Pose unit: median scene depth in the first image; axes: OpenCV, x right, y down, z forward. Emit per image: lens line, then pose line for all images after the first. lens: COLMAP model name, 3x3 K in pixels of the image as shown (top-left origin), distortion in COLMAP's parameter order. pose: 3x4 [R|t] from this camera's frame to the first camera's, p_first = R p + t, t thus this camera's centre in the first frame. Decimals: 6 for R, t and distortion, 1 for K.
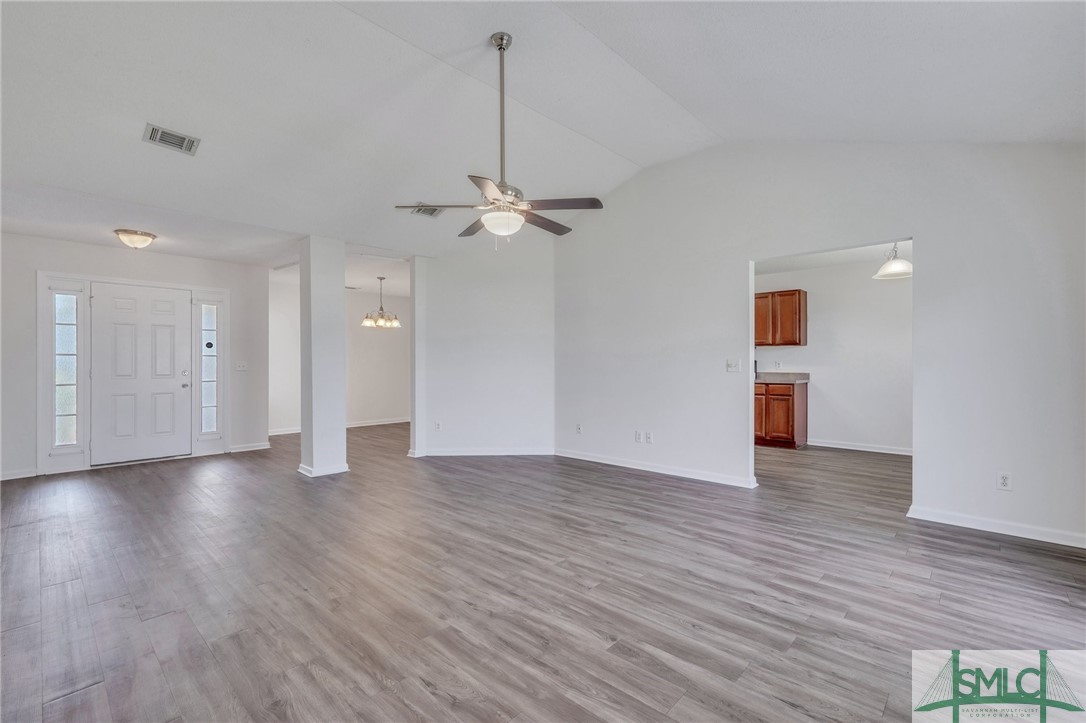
lens RADIAL K [[487.1, 0, 542.1], [0, 487.1, 360.3], [0, 0, 1]] dist [0.000552, 0.000842]
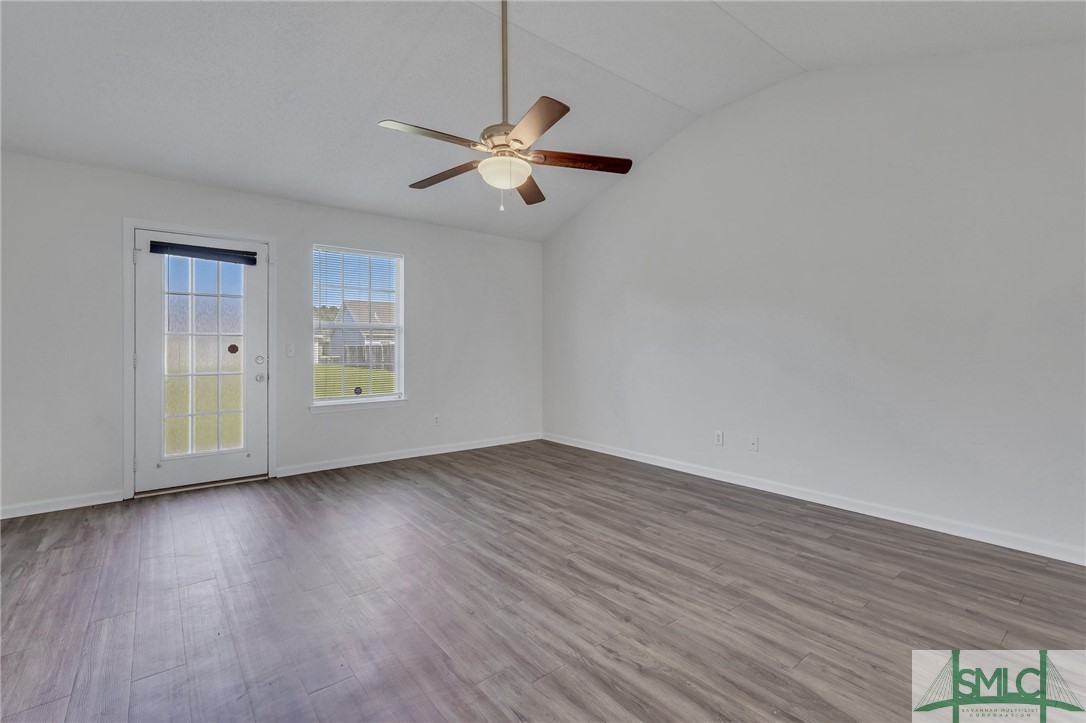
lens RADIAL K [[487.1, 0, 542.1], [0, 487.1, 360.3], [0, 0, 1]] dist [0.000552, 0.000842]
pose [[-0.990934, 0.004632, 0.134271, -0.329327], [0.006832, 0.999850, 0.015923, 0.019721], [-0.134177, 0.016696, -0.990817, 2.349387]]
